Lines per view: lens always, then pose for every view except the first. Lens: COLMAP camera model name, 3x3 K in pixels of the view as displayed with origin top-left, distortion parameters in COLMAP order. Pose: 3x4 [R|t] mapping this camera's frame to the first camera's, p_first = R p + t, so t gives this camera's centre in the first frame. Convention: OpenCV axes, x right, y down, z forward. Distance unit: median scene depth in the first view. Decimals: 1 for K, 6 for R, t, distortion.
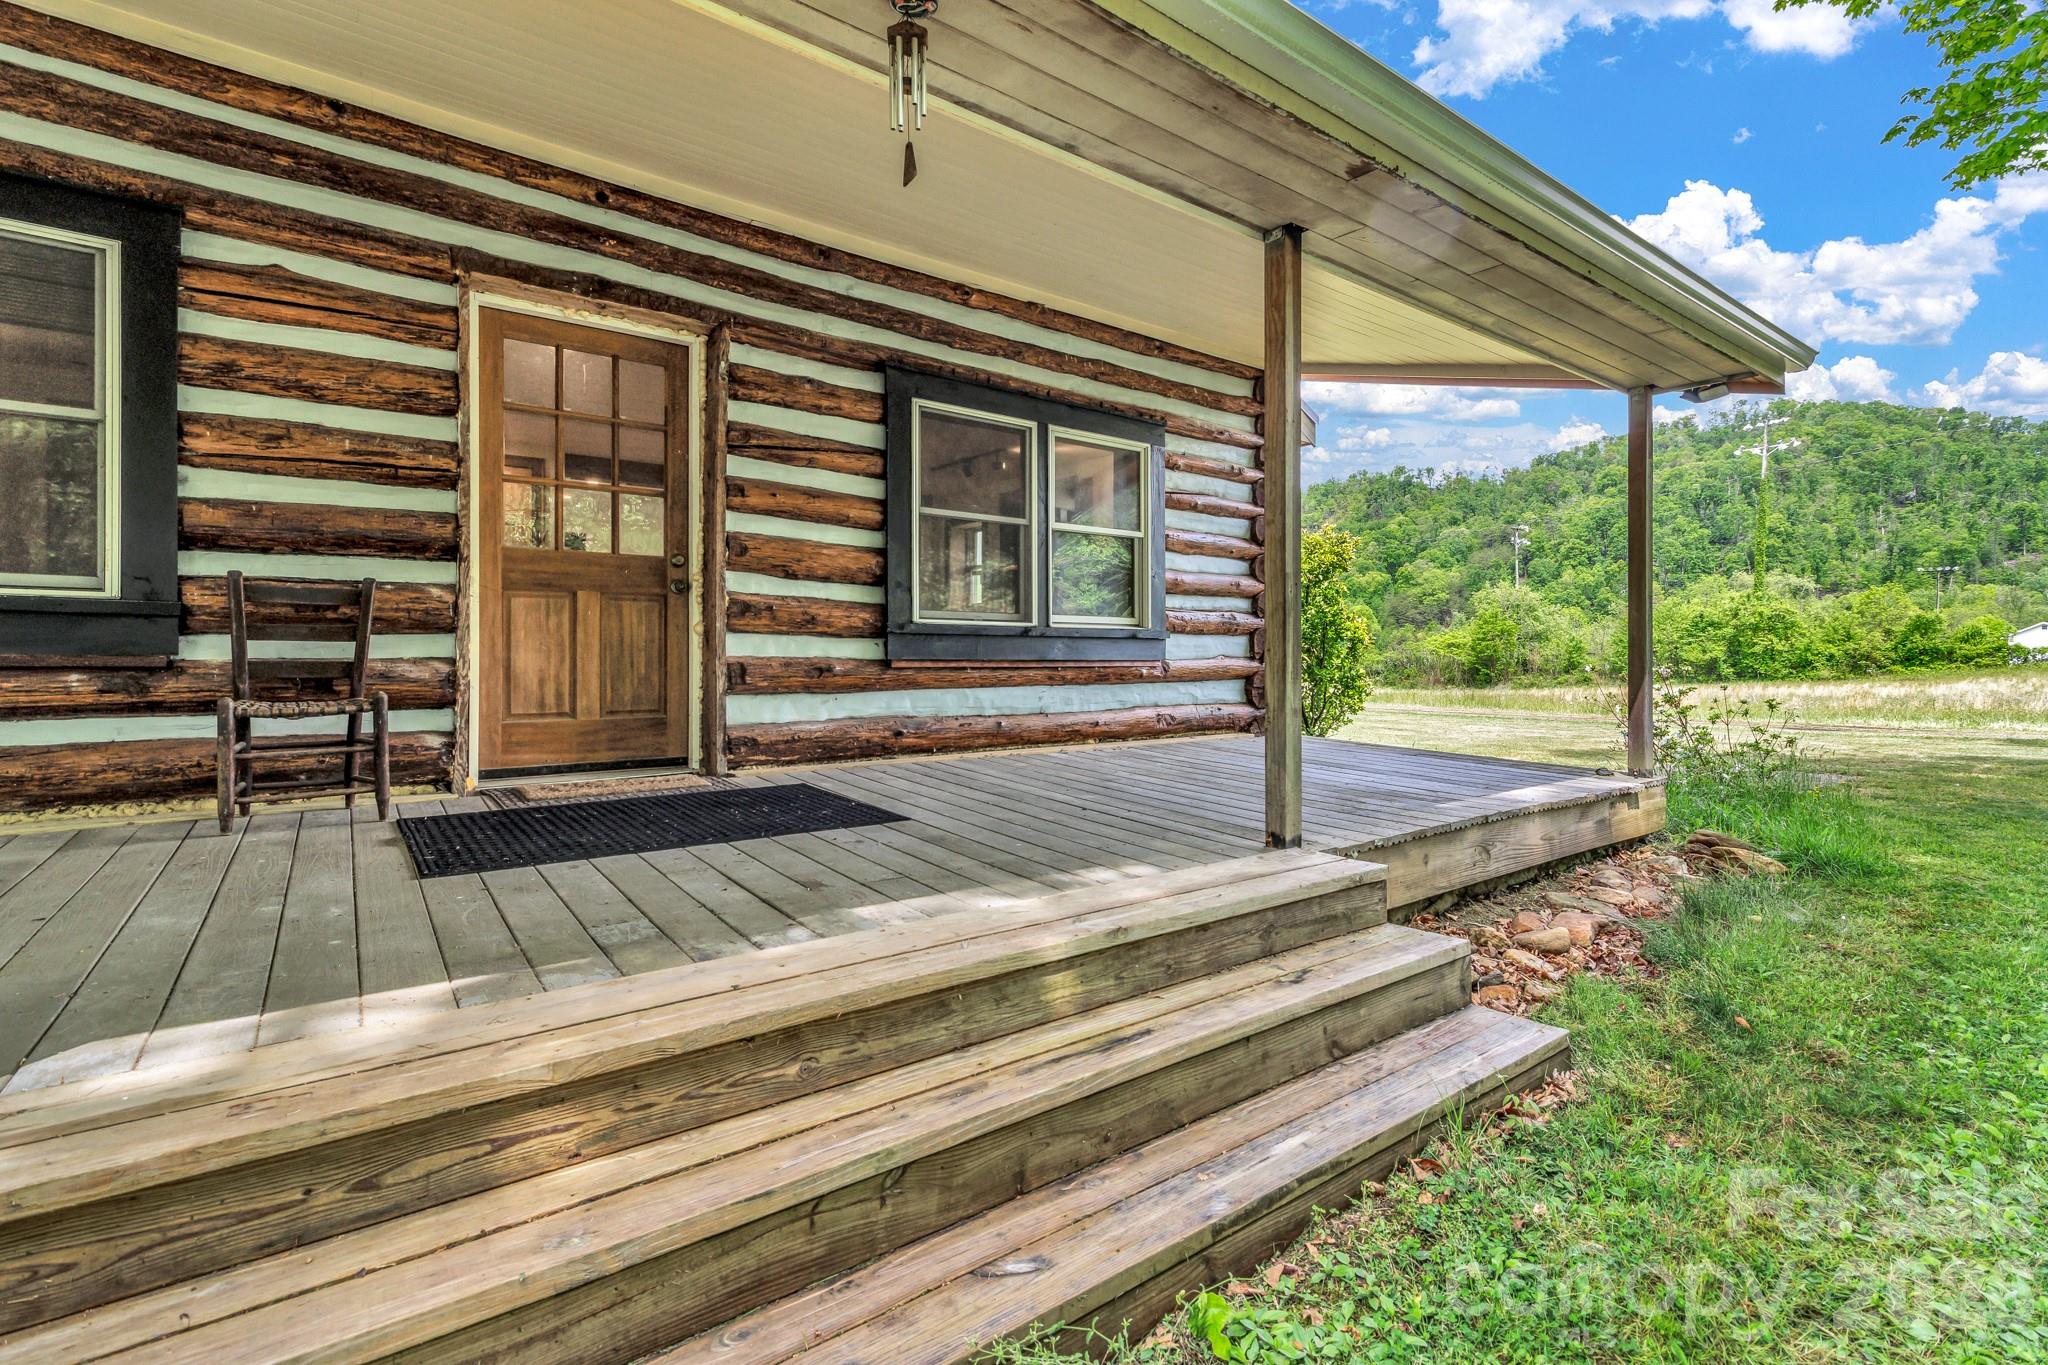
lens RADIAL K [[943.3, 0, 1028.6], [0, 943.3, 657.3], [0, 0, 1]] dist [0.001195, 0.000560]
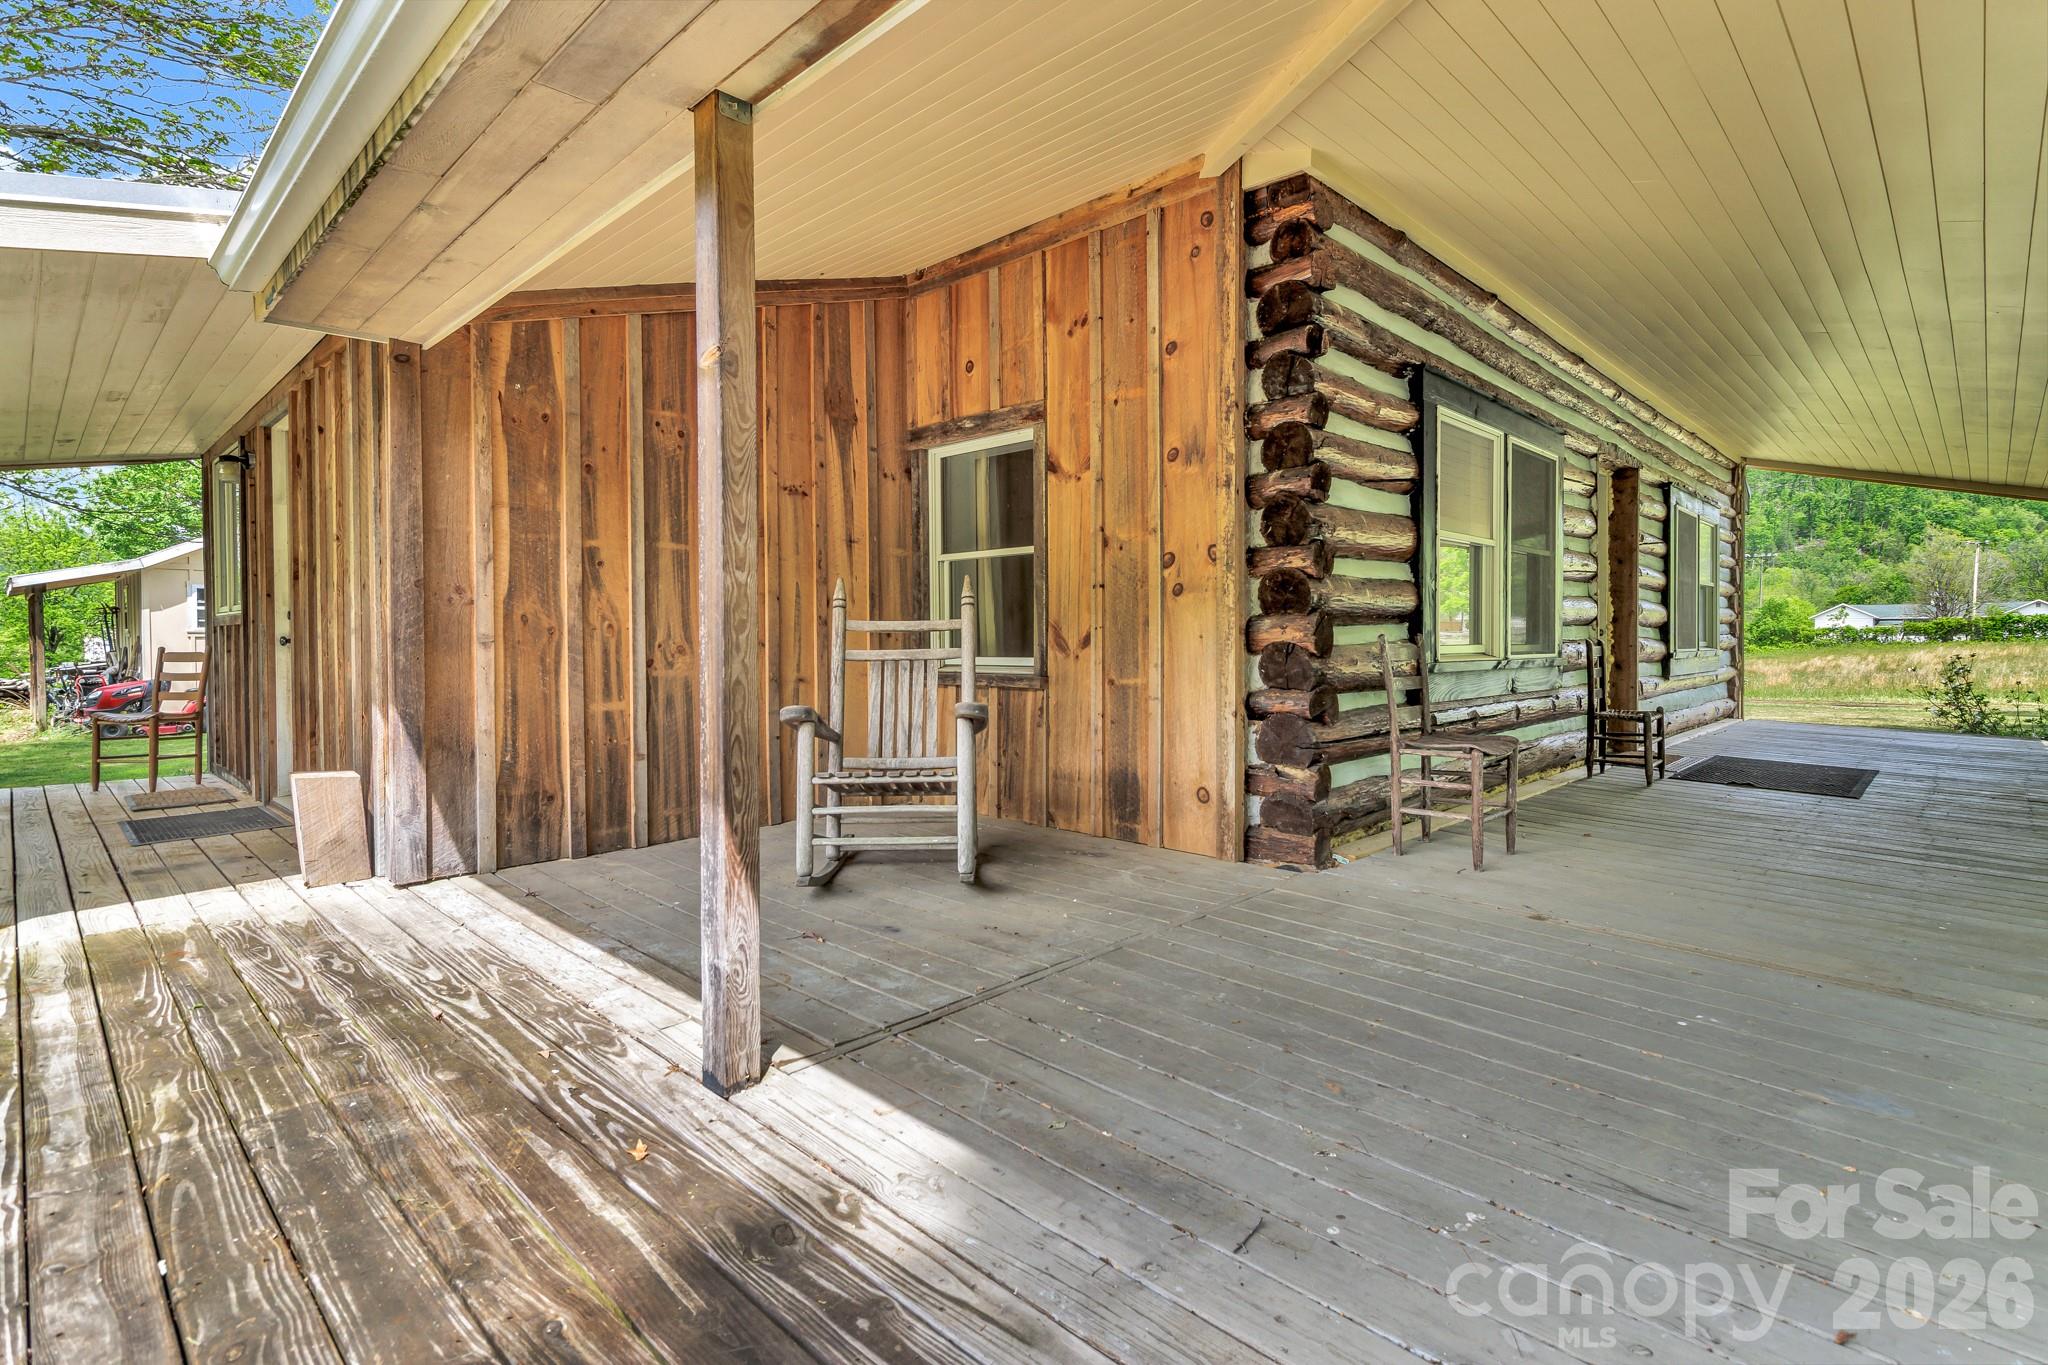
lens RADIAL K [[995.0, 0, 1031.9], [0, 995.0, 656.3], [0, 0, 1]] dist [-0.003133, -0.000679]
pose [[0.988570, -0.008004, 0.150550, -1.107149], [0.005183, 0.999804, 0.019118, -0.051116], [-0.150673, -0.018119, 0.988418, -0.349917]]
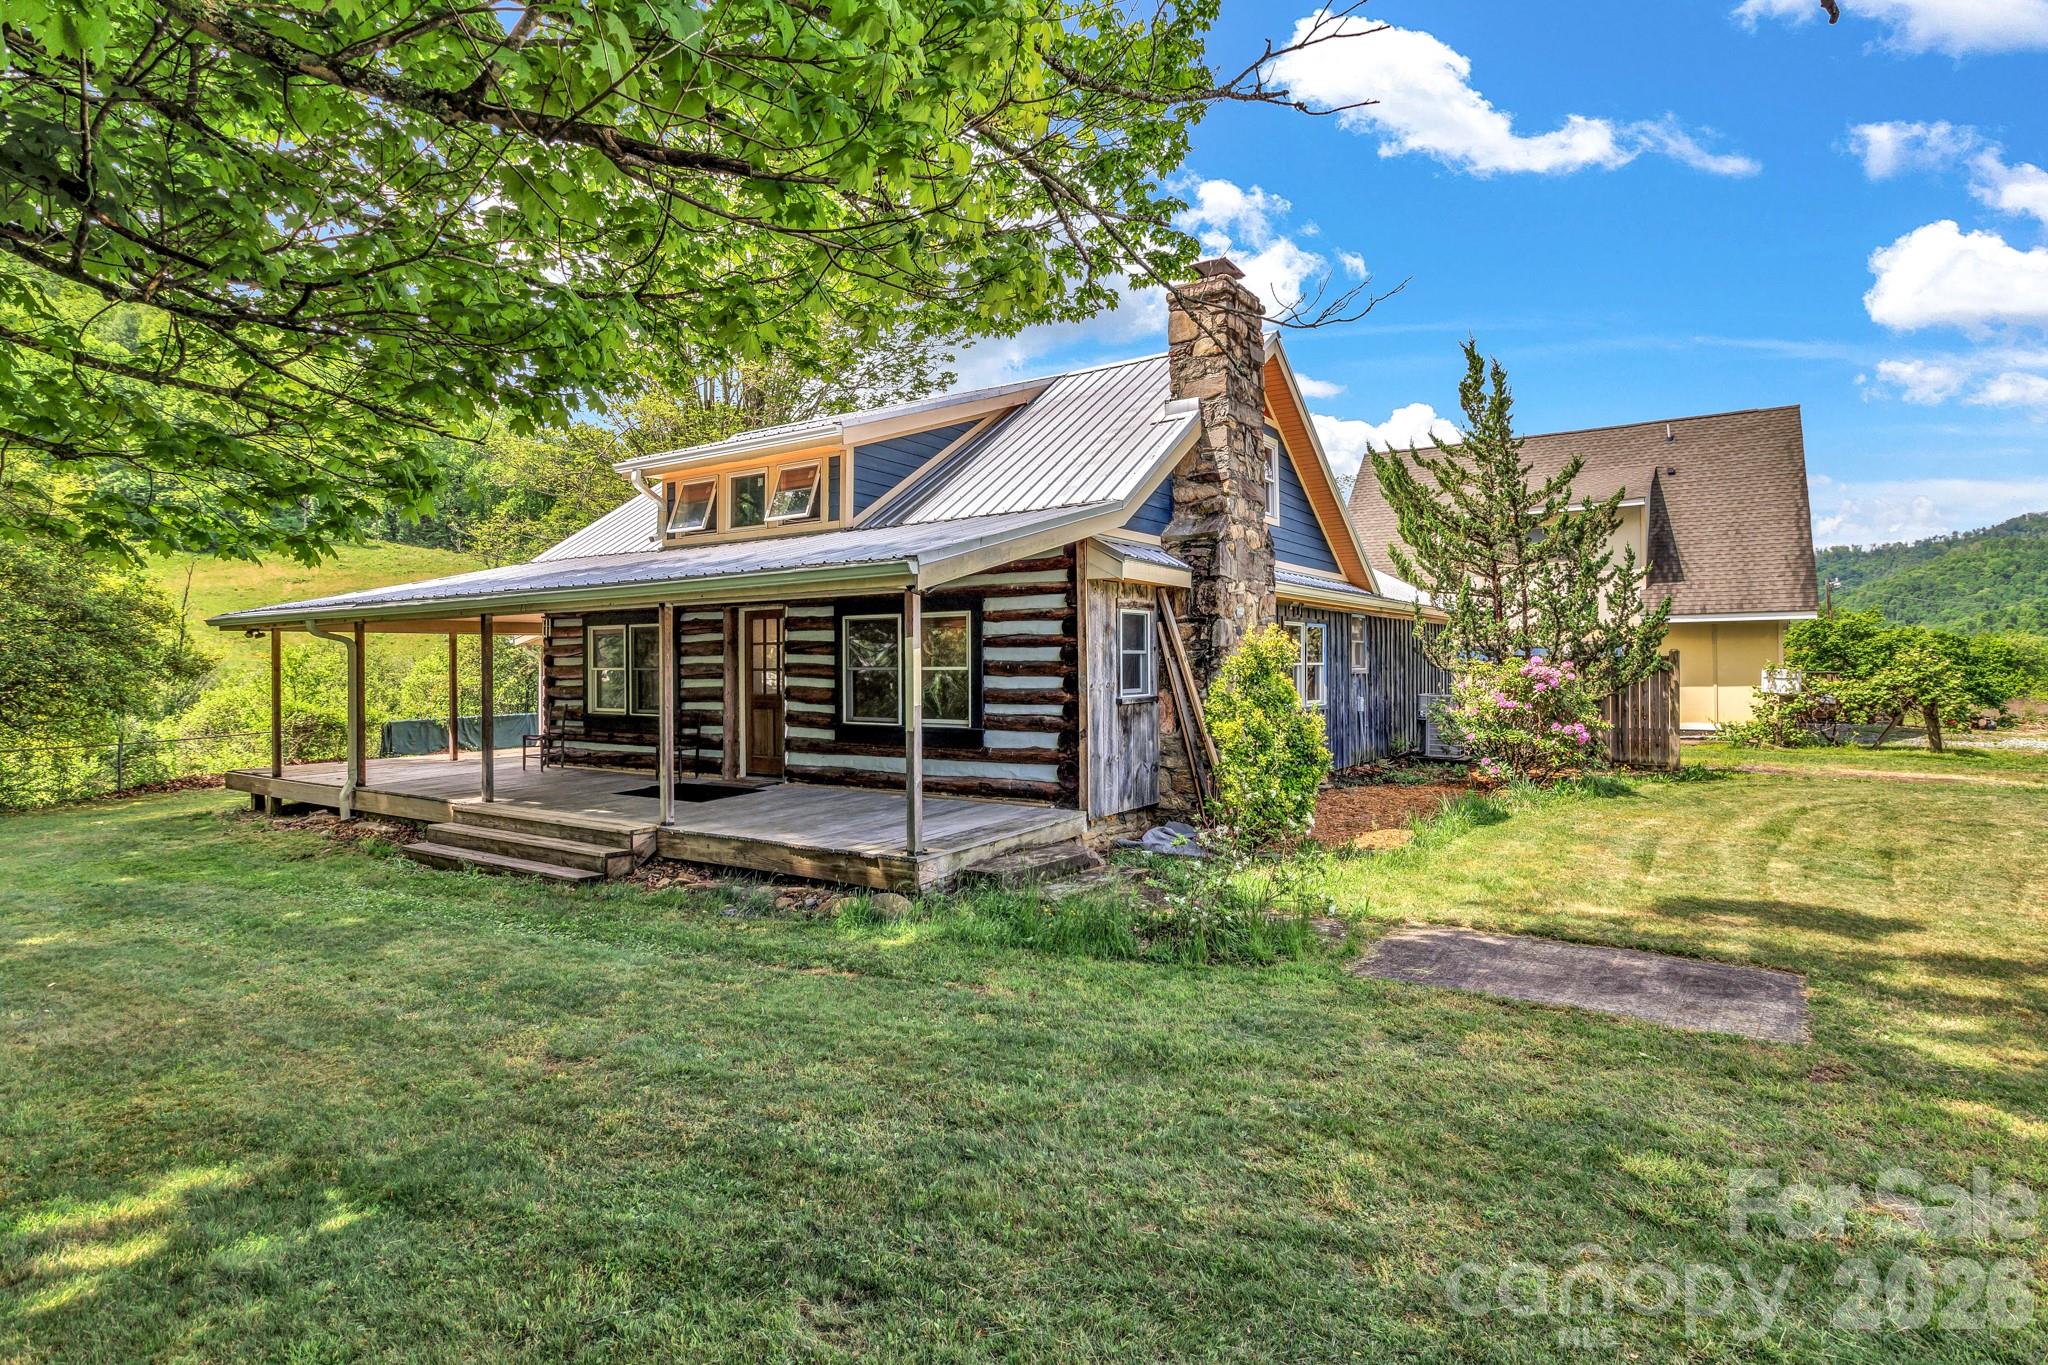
lens RADIAL K [[1039.1, 0, 1030.9], [0, 1039.1, 656.9], [0, 0, 1]] dist [-0.002659, -0.000509]
pose [[0.323060, -0.011490, -0.946309, 1.743505], [0.008850, 0.999919, -0.009120, -0.125464], [0.946337, -0.005429, 0.323136, 0.515663]]
